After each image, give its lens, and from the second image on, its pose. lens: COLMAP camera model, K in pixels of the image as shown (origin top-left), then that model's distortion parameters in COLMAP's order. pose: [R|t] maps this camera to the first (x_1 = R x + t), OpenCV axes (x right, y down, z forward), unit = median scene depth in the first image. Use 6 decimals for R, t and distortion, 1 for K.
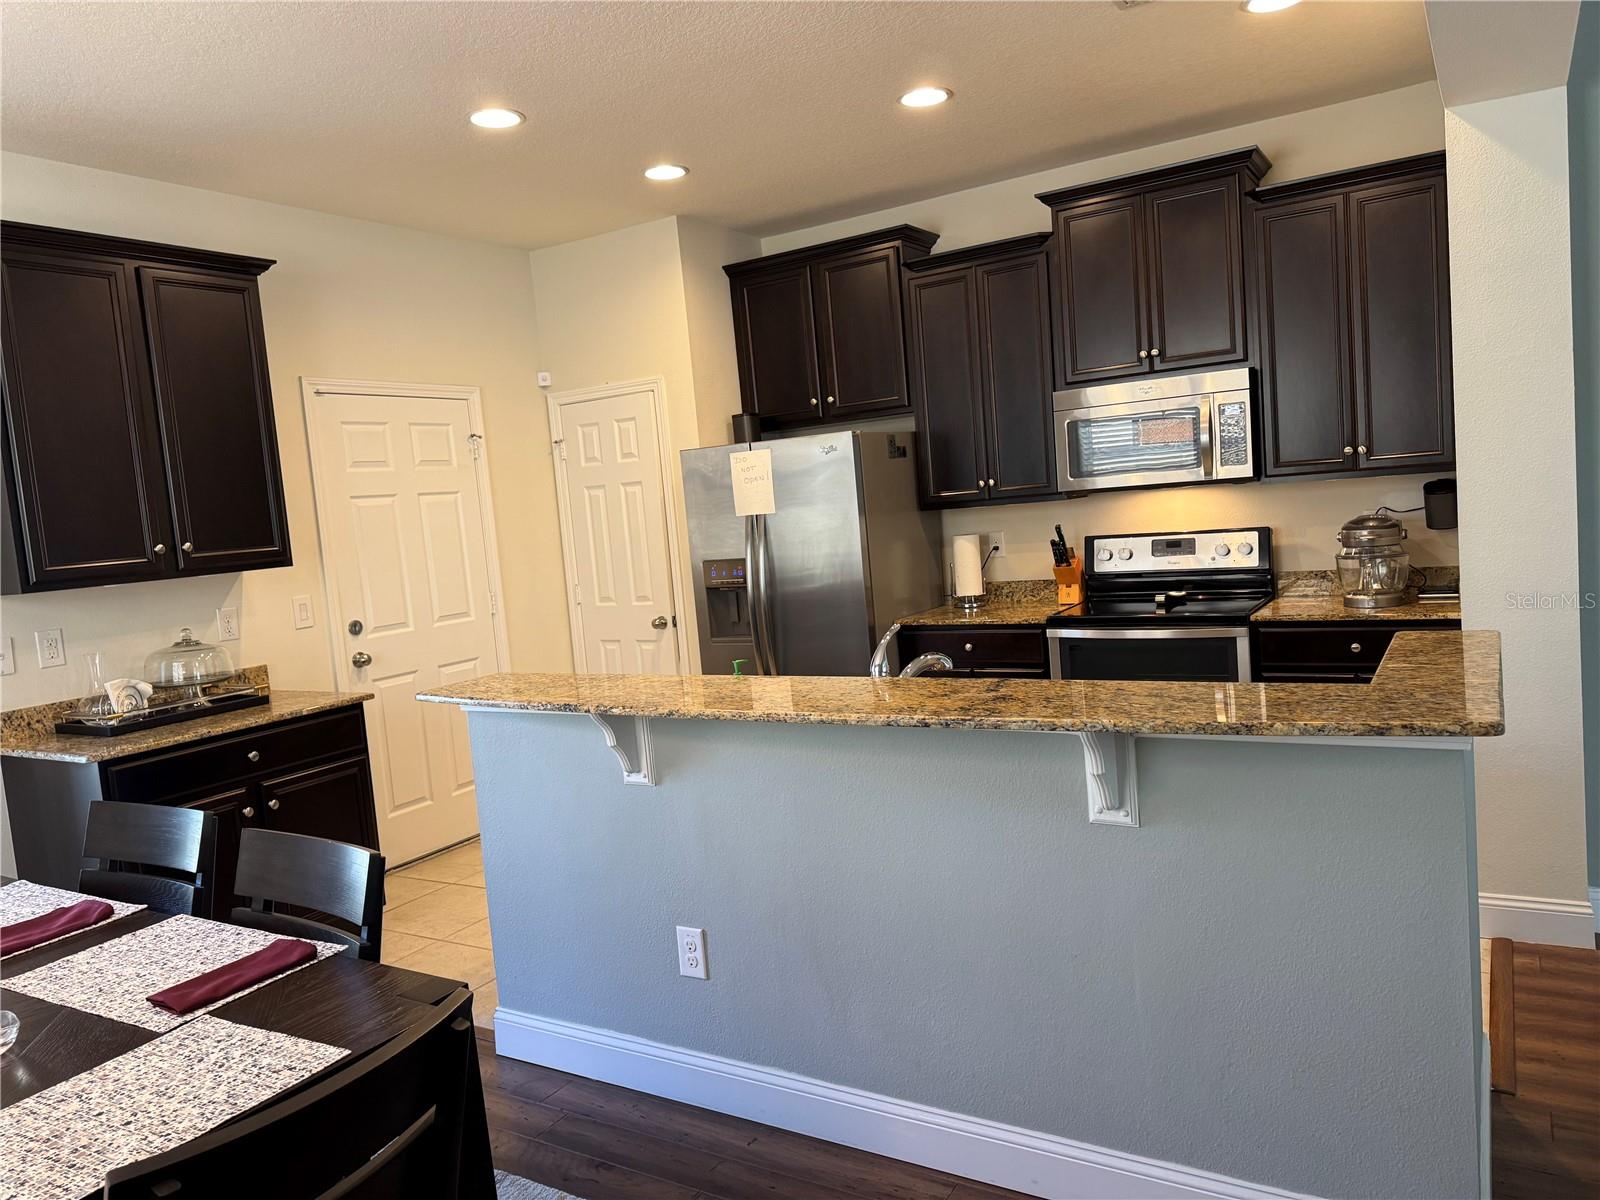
lens RADIAL K [[1121.6, 0, 802.3], [0, 1121.6, 598.5], [0, 0, 1]] dist [0.056733, -0.066090]
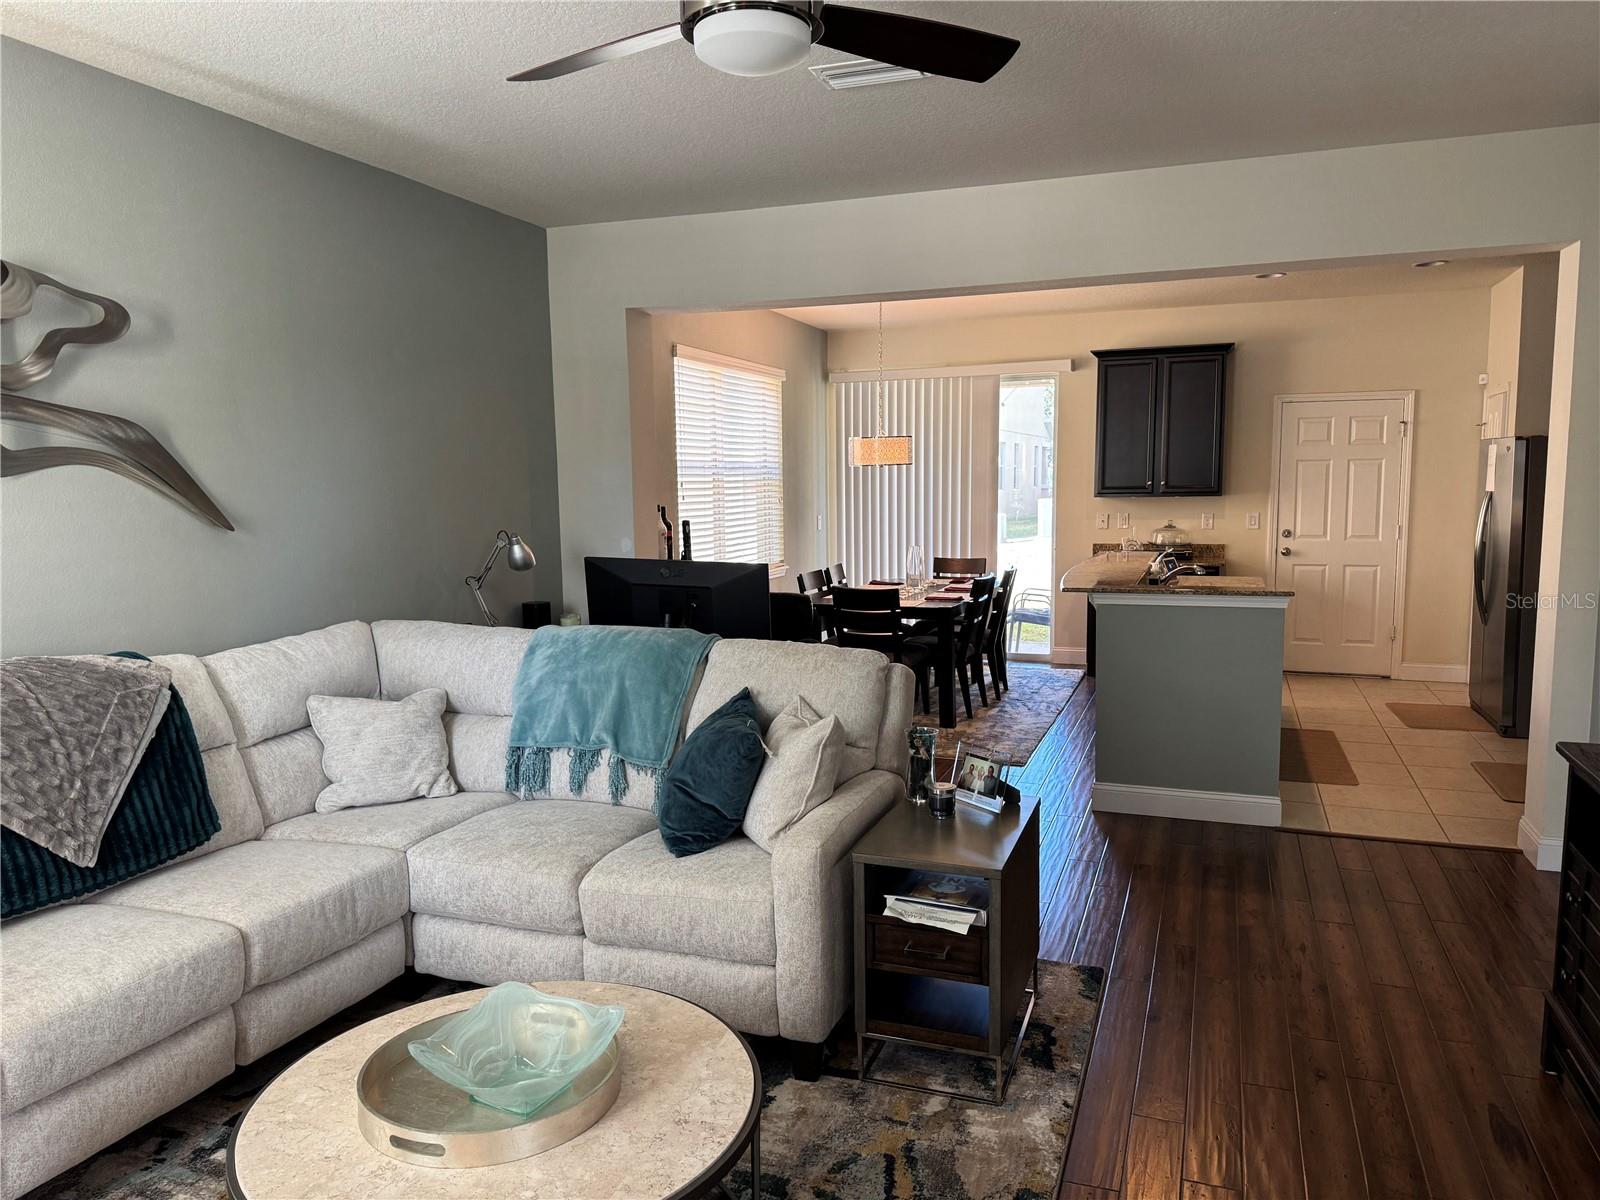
lens RADIAL K [[1121.6, 0, 787.0], [0, 1121.6, 610.1], [0, 0, 1]] dist [0.056733, -0.066090]
pose [[0.180526, 0.197402, -0.963557, 1.329389], [-0.088043, 0.978963, 0.184063, -0.127018], [0.979622, 0.051606, 0.194109, -0.129598]]
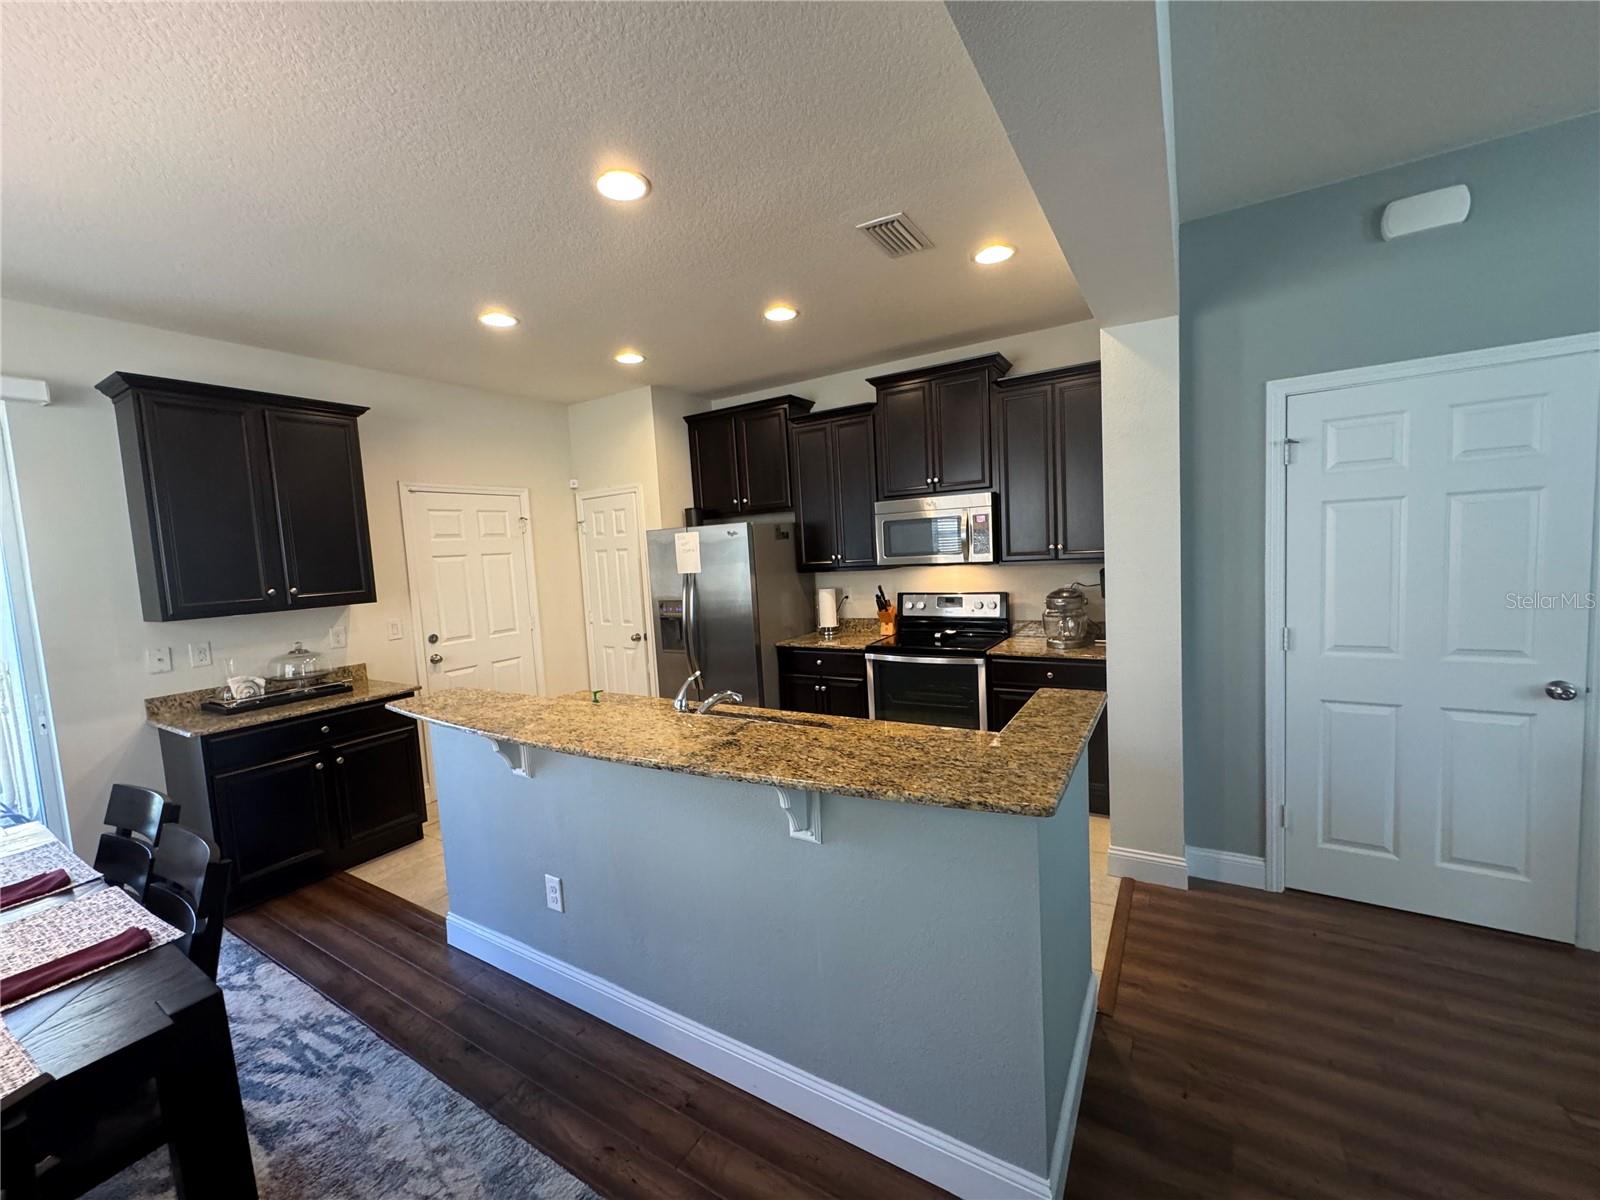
lens RADIAL K [[636.2, 0, 801.6], [0, 636.2, 597.9], [0, 0, 1]] dist [-0.006553, 0.000157]
pose [[0.999614, 0.027656, 0.002751, 0.129454], [-0.027628, 0.999573, -0.009465, -0.040623], [-0.003011, 0.009386, 0.999951, 0.116719]]
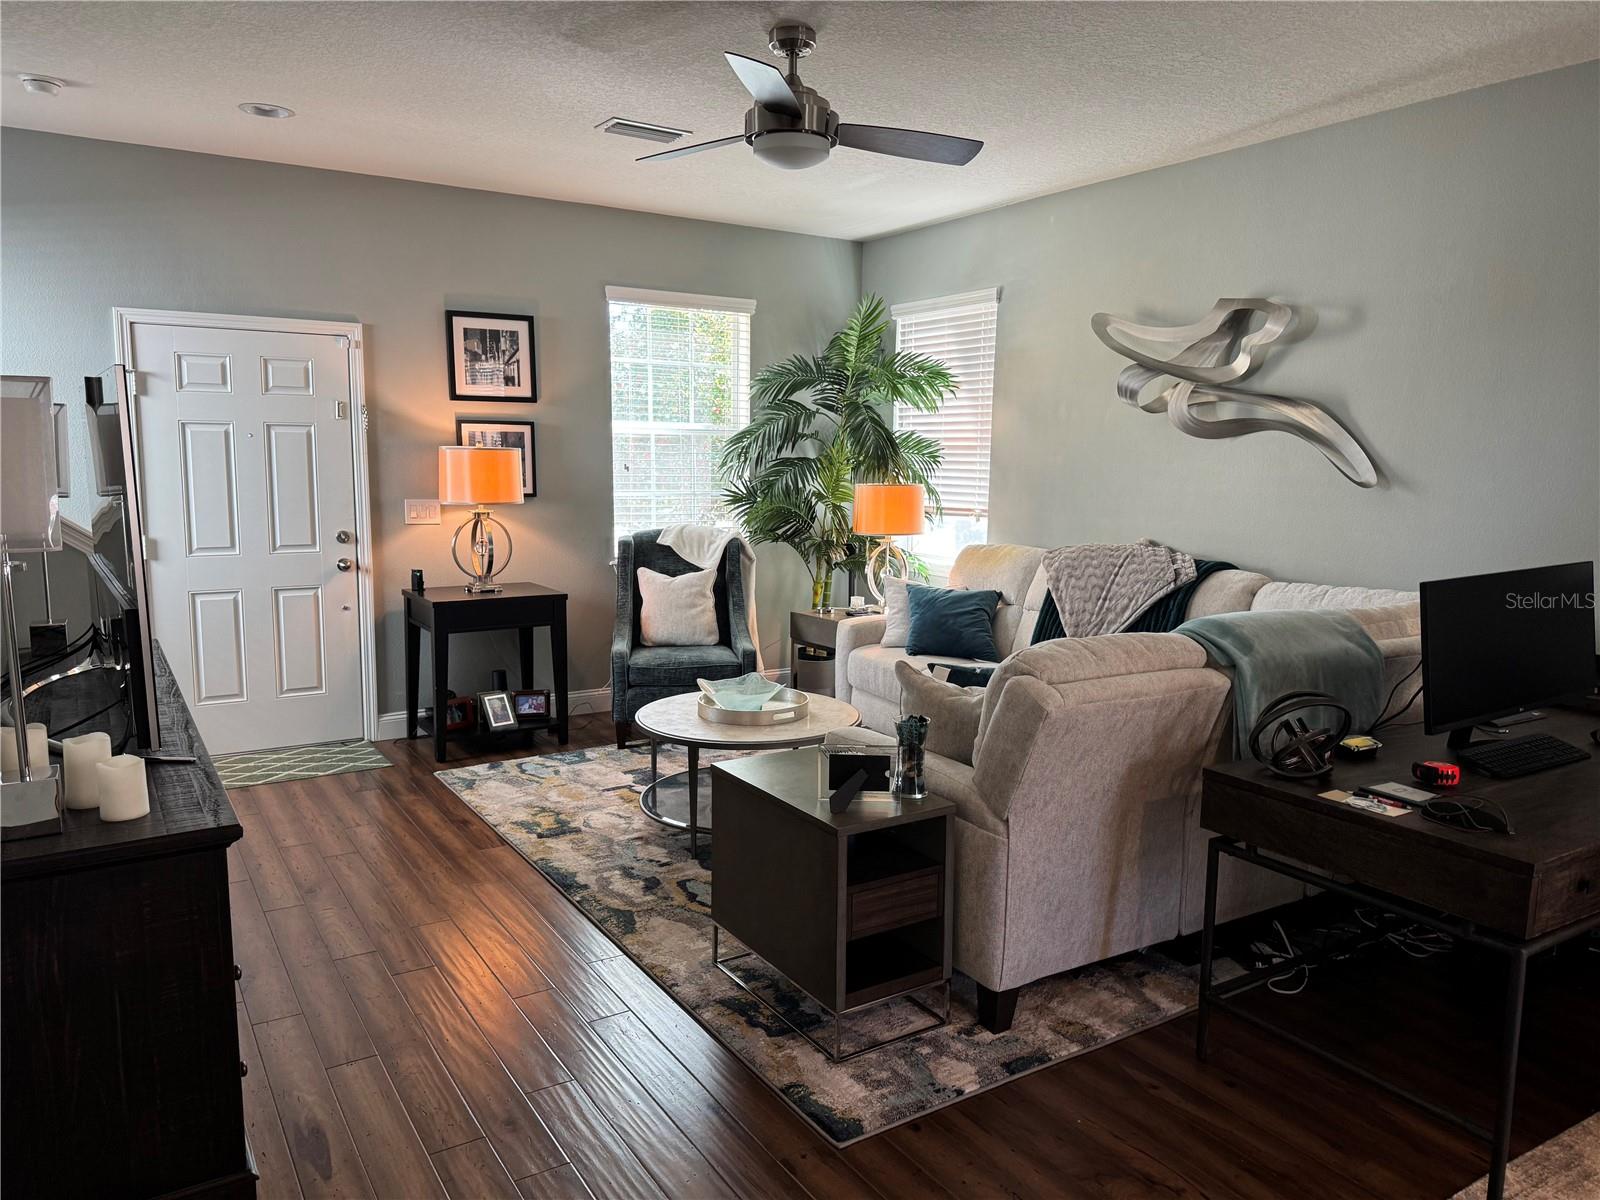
lens RADIAL K [[1121.6, 0, 804.7], [0, 1121.6, 589.8], [0, 0, 1]] dist [0.056733, -0.066090]
pose [[-0.899113, 0.018930, 0.437307, 0.394955], [0.101418, 0.980887, 0.166057, -0.112386], [-0.425806, 0.193655, -0.883848, 0.728927]]
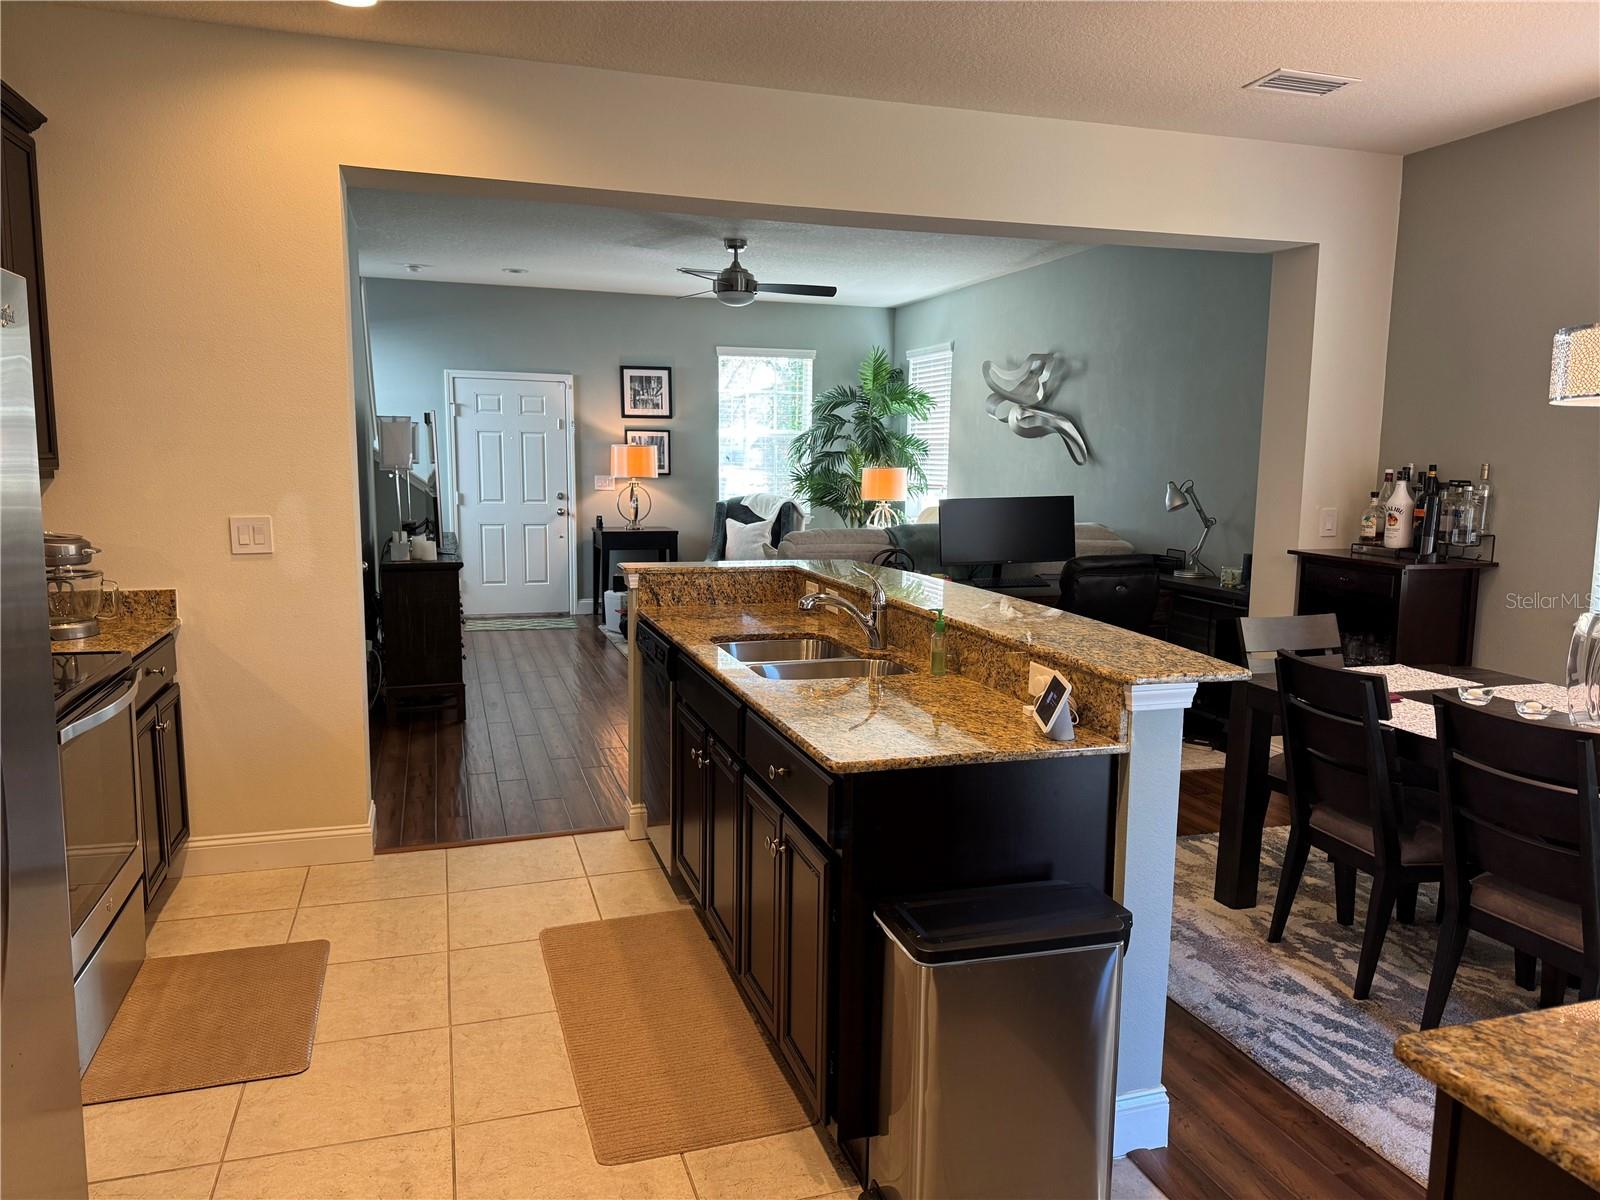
lens RADIAL K [[1121.6, 0, 802.3], [0, 1121.6, 603.3], [0, 0, 1]] dist [0.056733, -0.066090]
pose [[-0.756336, -0.012568, 0.654062, -0.424118], [0.110237, 0.983069, 0.146365, -0.076885], [-0.644828, 0.182804, -0.742145, 1.210143]]
